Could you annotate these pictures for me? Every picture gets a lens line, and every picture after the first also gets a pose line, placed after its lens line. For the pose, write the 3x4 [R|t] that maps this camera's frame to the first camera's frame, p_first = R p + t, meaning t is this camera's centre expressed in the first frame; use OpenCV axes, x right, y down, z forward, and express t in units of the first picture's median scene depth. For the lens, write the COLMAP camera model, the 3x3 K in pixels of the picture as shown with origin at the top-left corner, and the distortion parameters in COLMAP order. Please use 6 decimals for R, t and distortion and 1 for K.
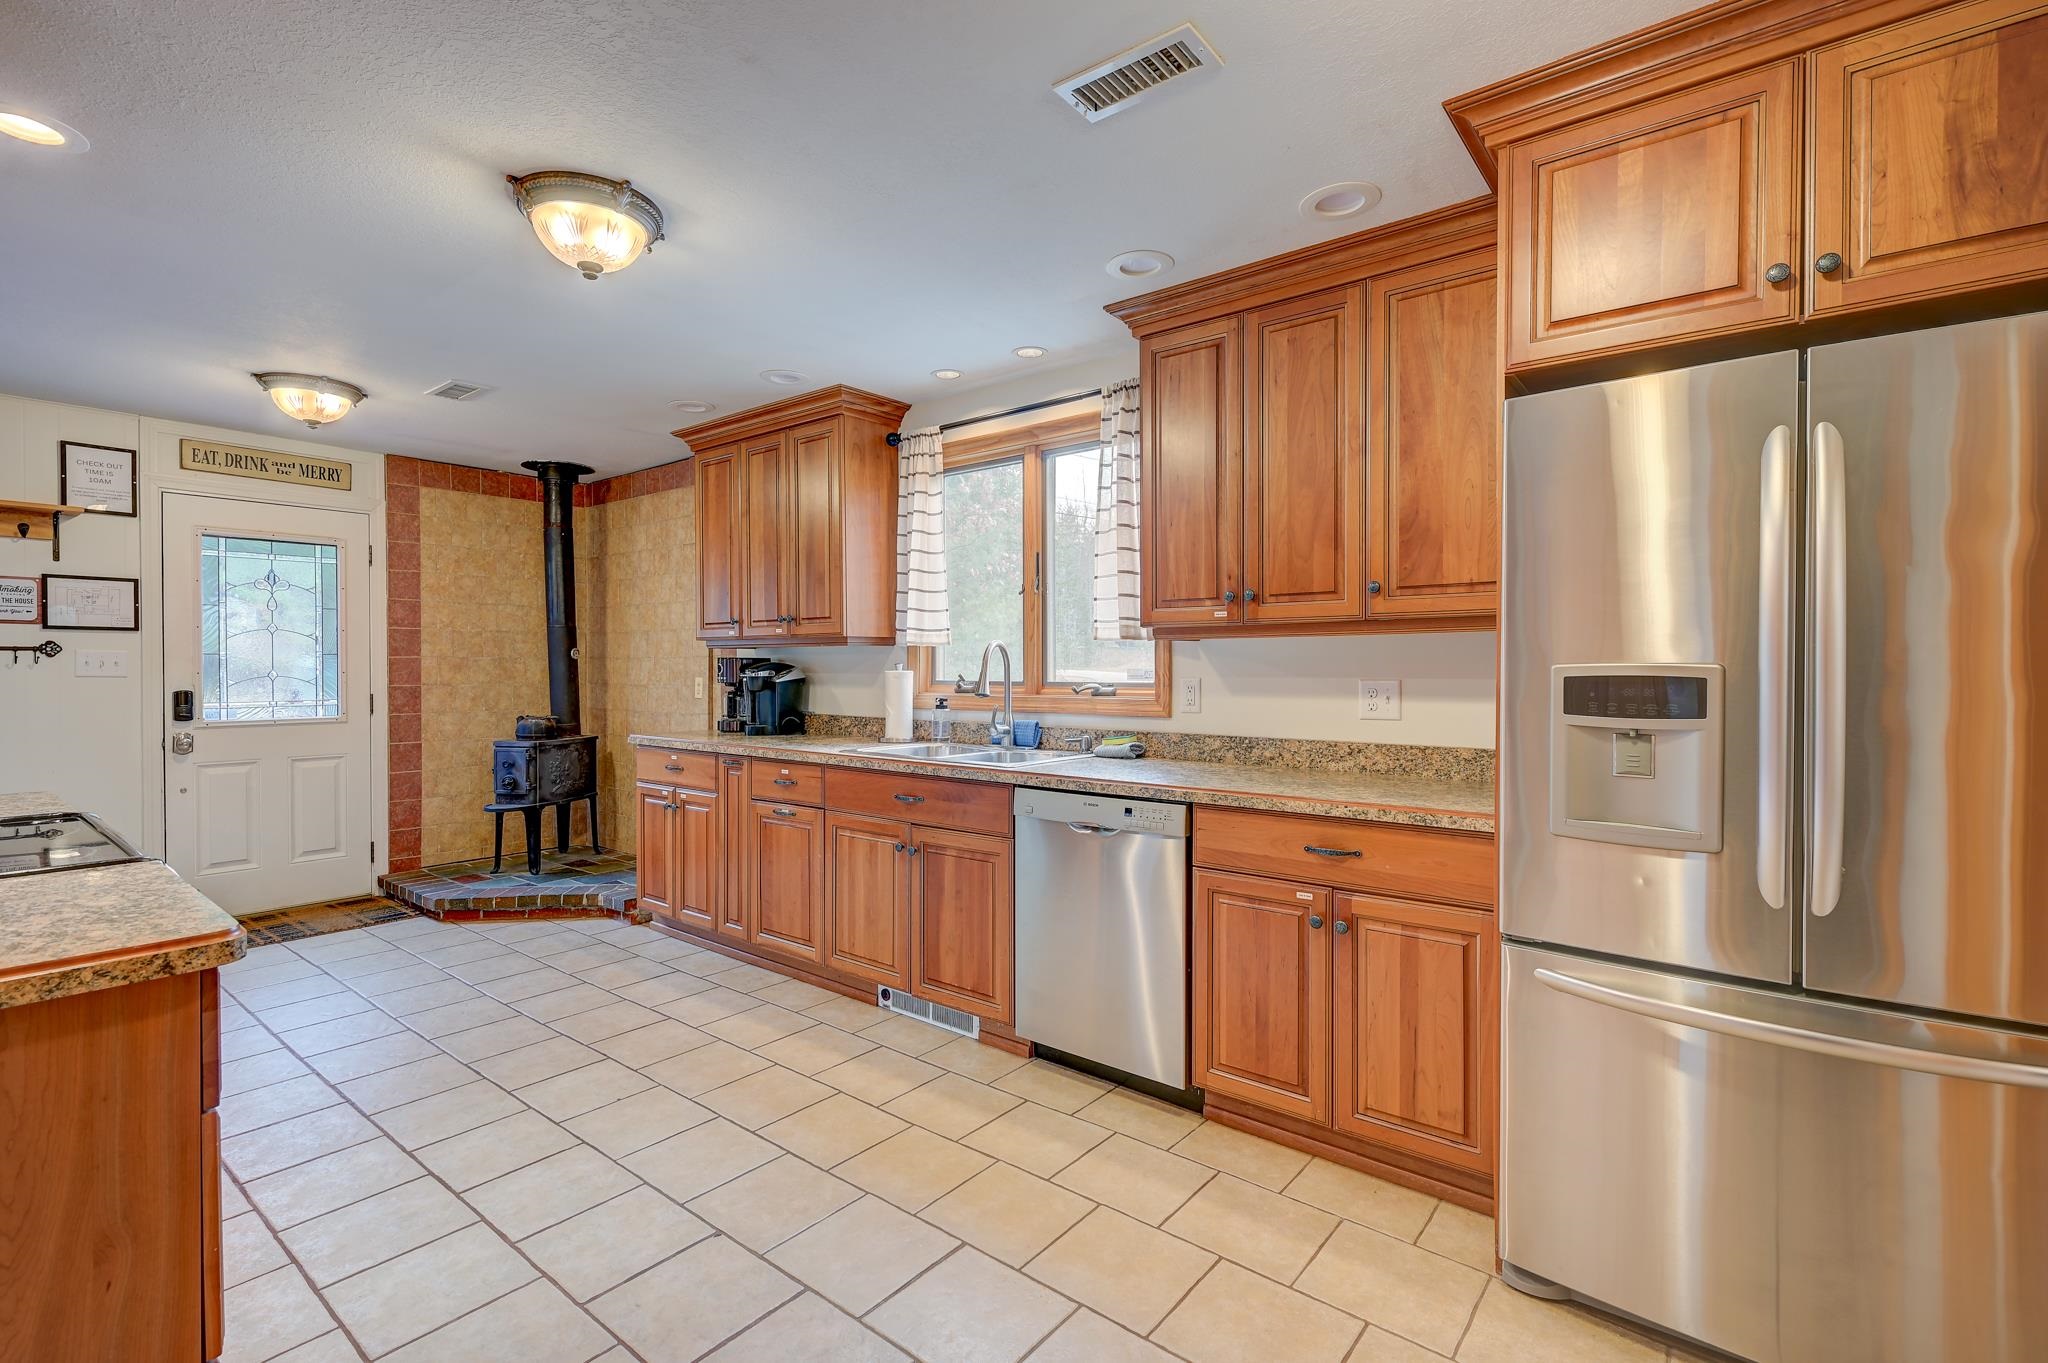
lens RADIAL K [[923.9, 0, 1029.9], [0, 923.9, 675.1], [0, 0, 1]] dist [0.000426, 0.000225]
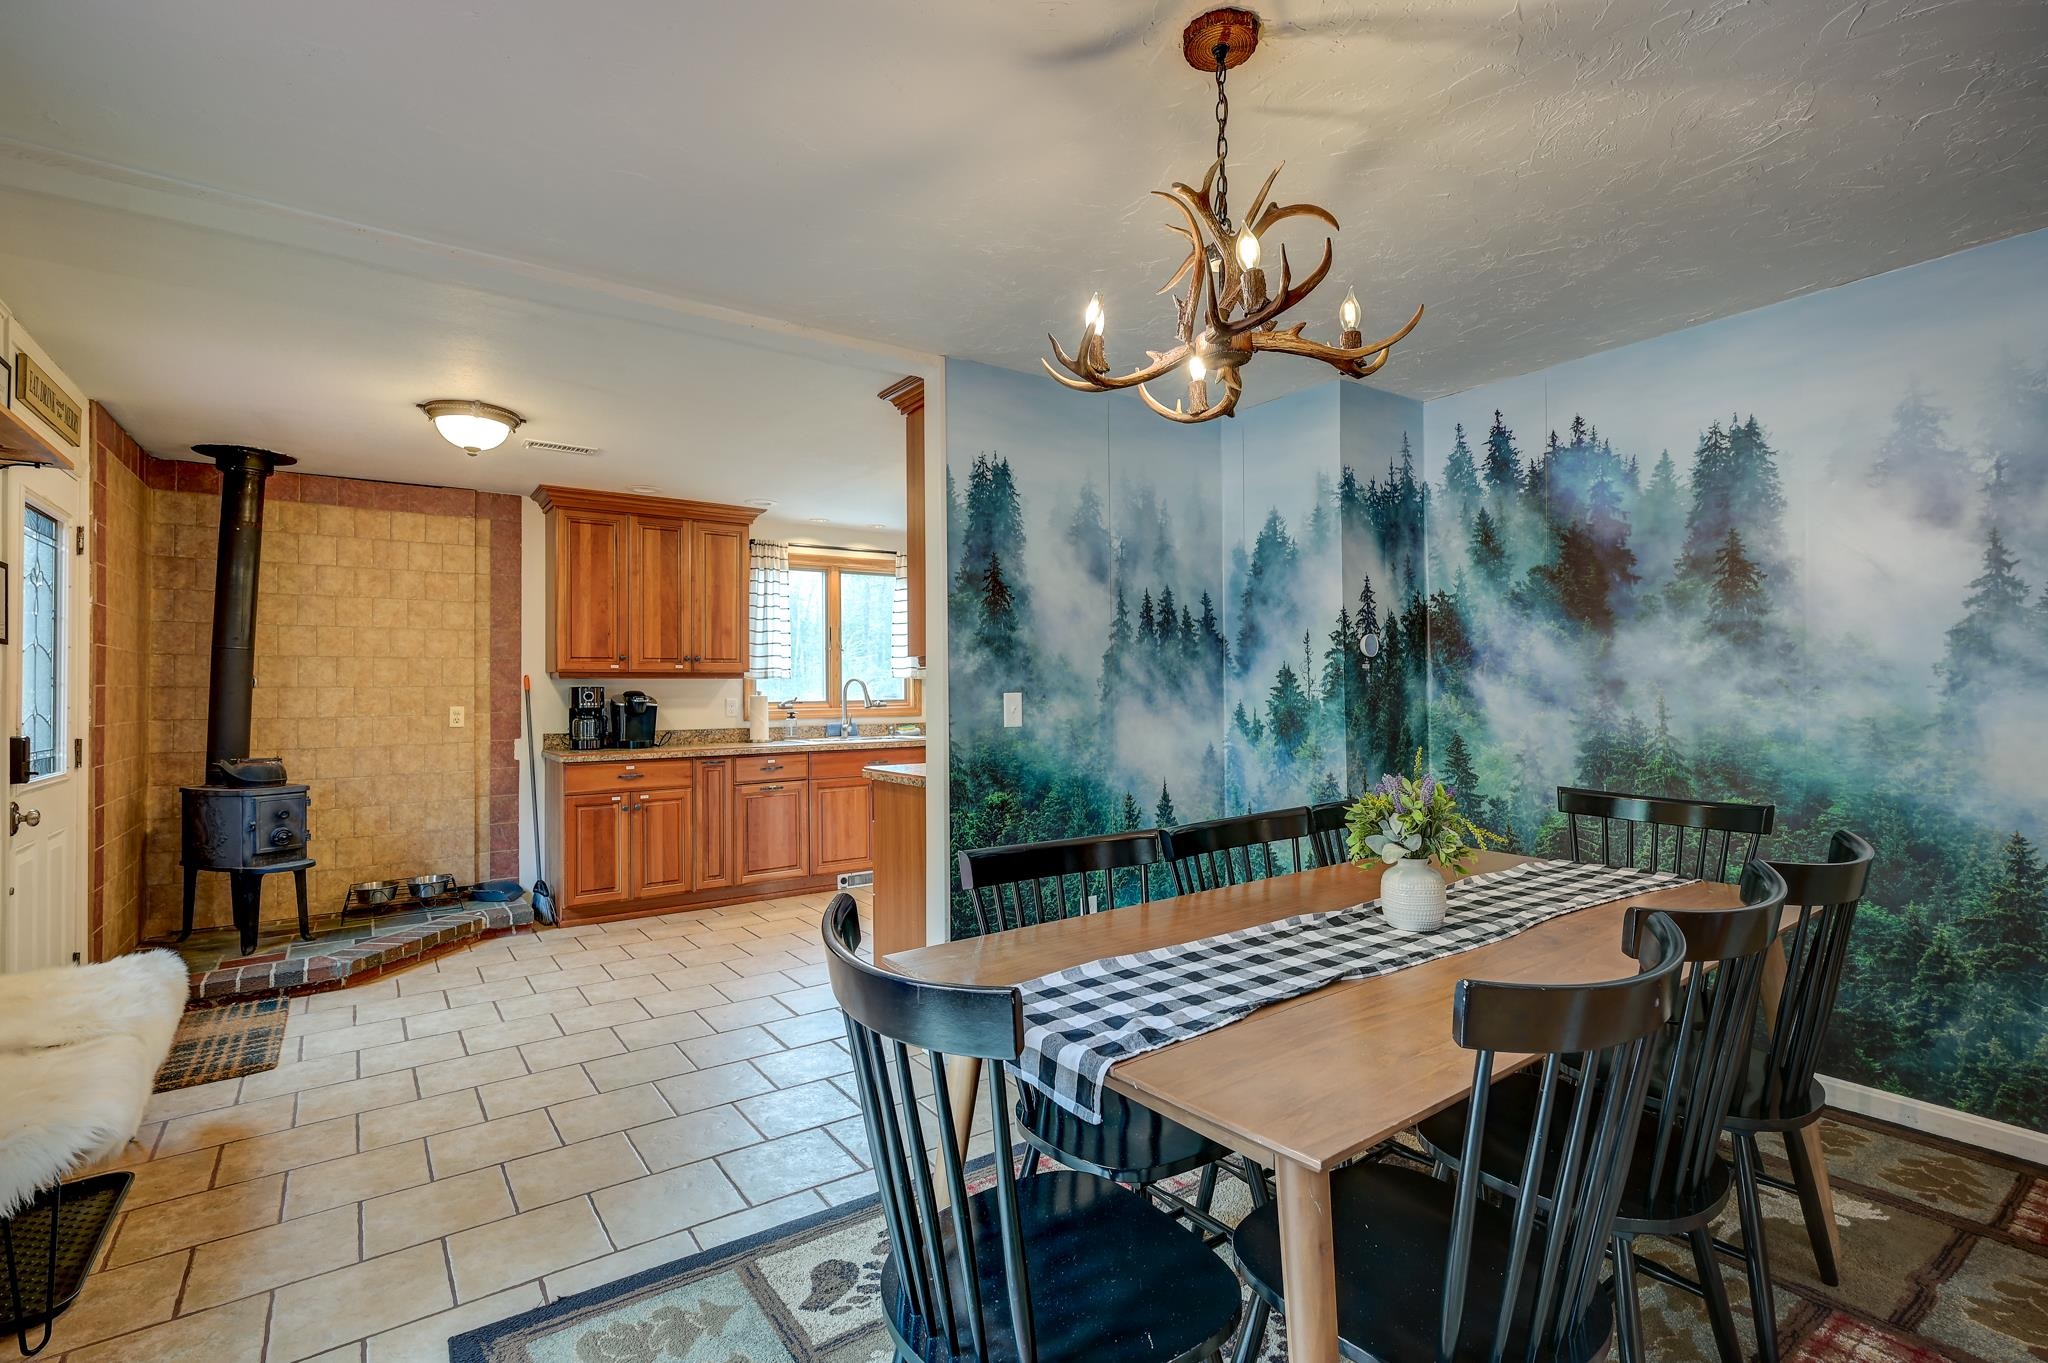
lens RADIAL K [[935.2, 0, 1025.8], [0, 935.2, 675.3], [0, 0, 1]] dist [0.001124, 0.000566]
pose [[0.276654, 0.012491, 0.960888, -1.458879], [0.018950, 0.999650, -0.018451, -0.001185], [-0.960783, 0.023314, 0.276321, 0.148746]]
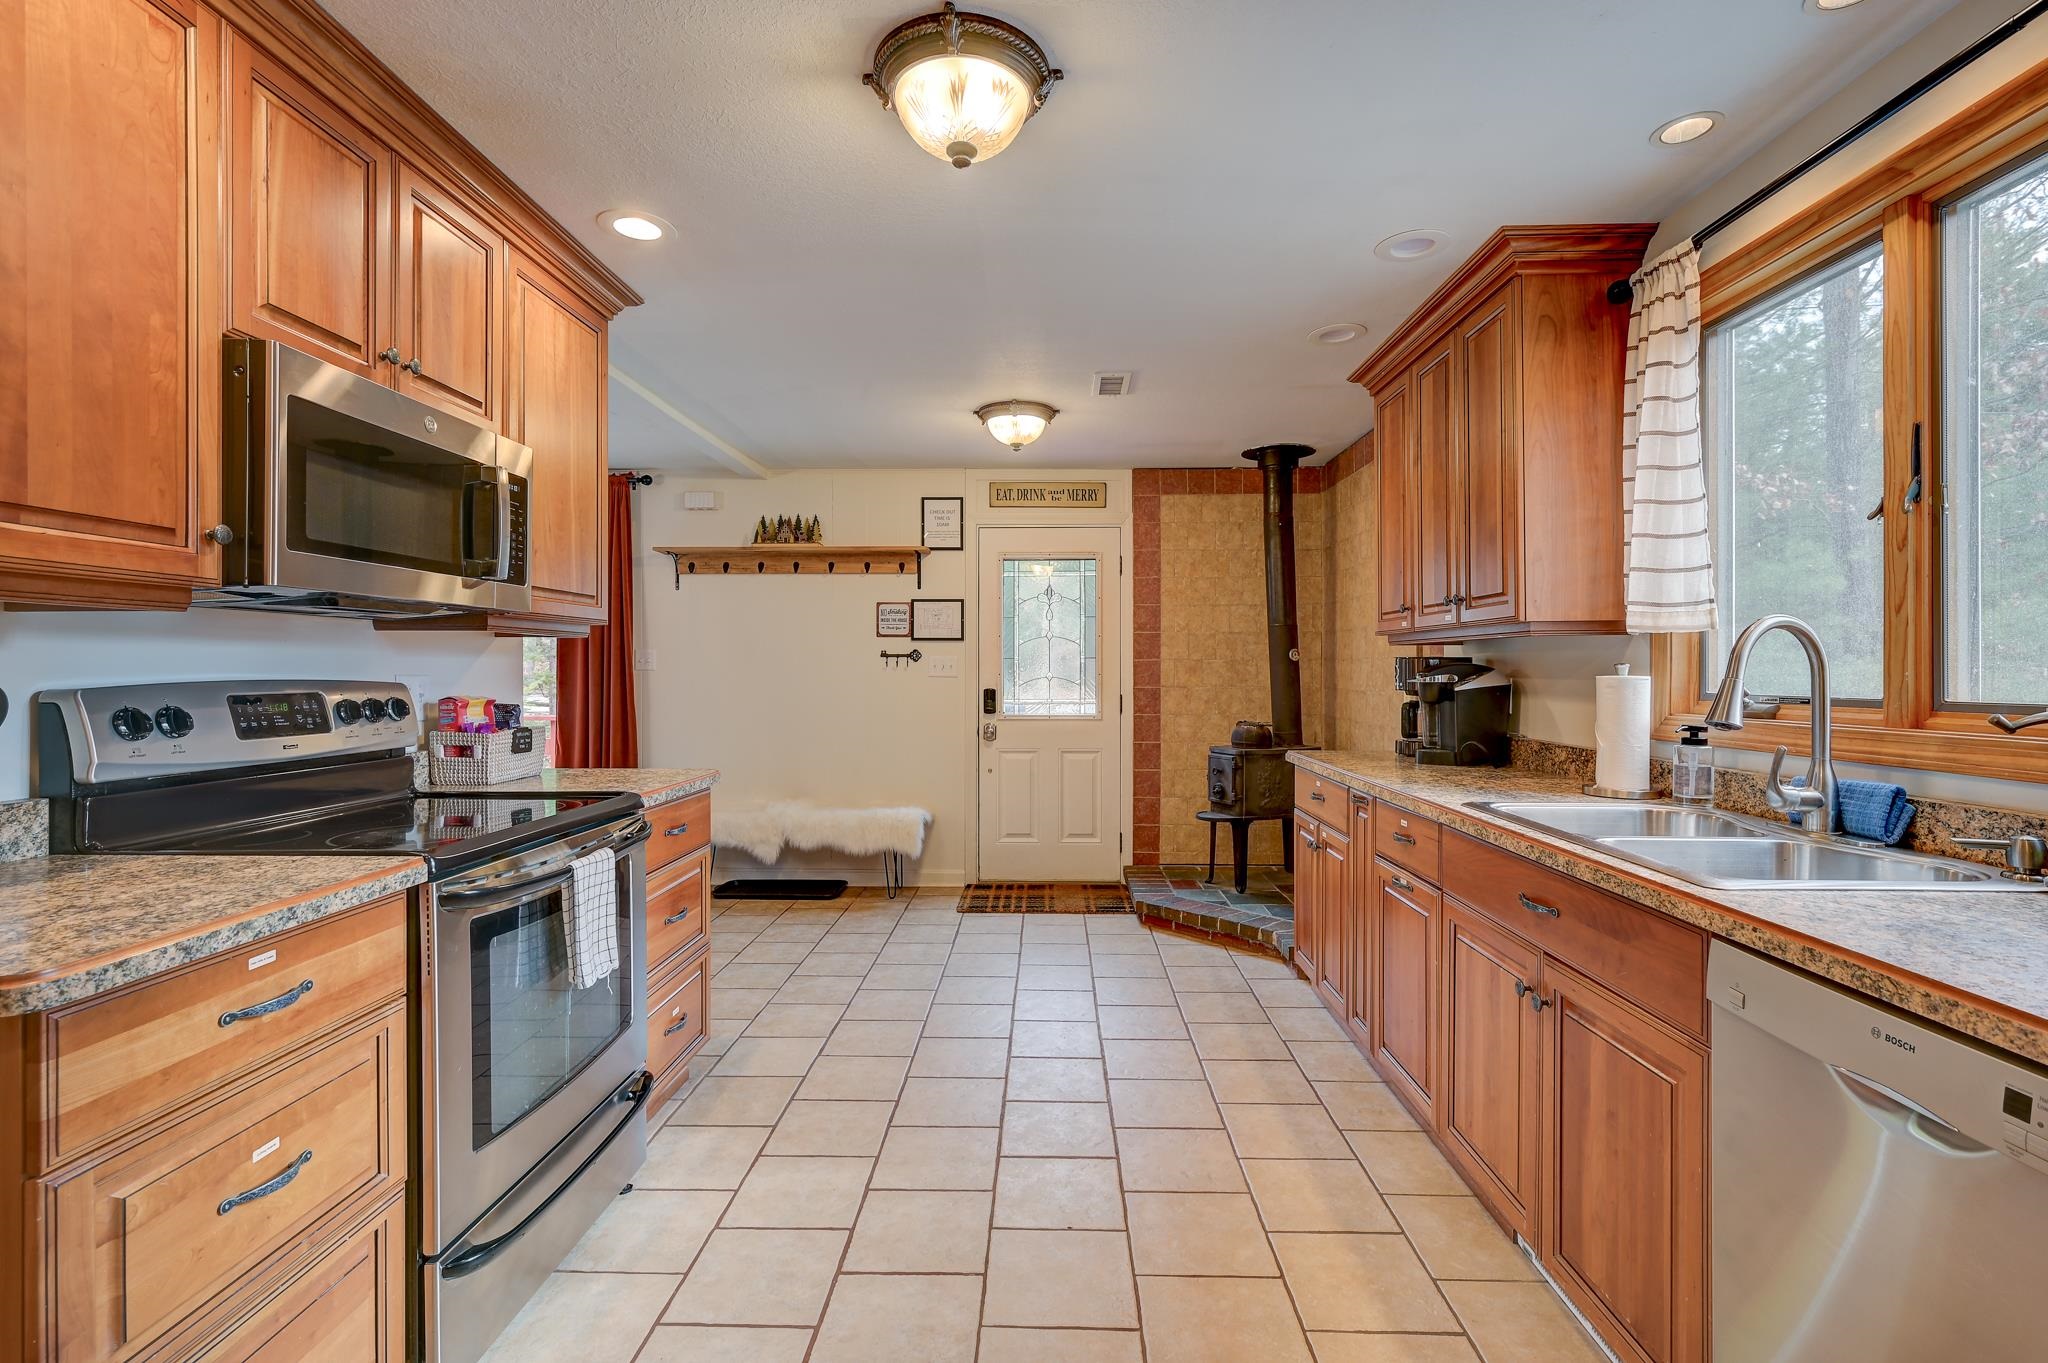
lens RADIAL K [[927.8, 0, 1033.9], [0, 927.8, 669.1], [0, 0, 1]] dist [-0.001863, -0.000016]
pose [[0.605100, 0.000104, -0.796150, 0.101152], [-0.008154, 0.999948, -0.006067, -0.002217], [0.796108, 0.010163, 0.605069, 0.329709]]
